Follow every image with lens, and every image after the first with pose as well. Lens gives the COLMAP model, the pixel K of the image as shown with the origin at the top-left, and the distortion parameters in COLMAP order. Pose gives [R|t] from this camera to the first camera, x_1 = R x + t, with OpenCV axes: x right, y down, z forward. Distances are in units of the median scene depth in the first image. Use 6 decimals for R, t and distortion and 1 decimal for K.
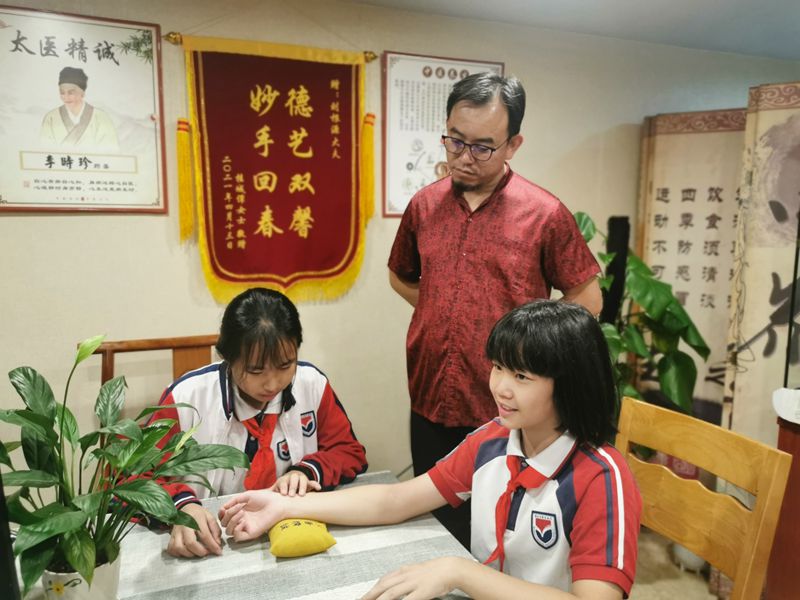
lens RADIAL K [[629.9, 0, 417.4], [0, 629.9, 309.4], [0, 0, 1]] dist [0.043319, -0.011899]
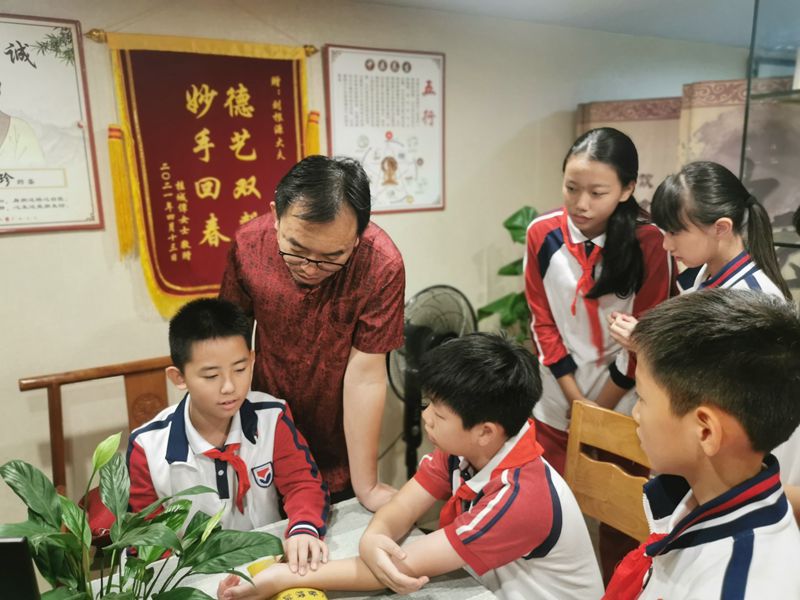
lens RADIAL K [[629.9, 0, 406.5], [0, 629.9, 299.5], [0, 0, 1]] dist [0.043319, -0.011899]
pose [[0.988870, -0.056170, 0.137770, -0.088278], [0.046116, 0.996108, 0.075112, -0.094569], [-0.141452, -0.067922, 0.987612, 0.012625]]
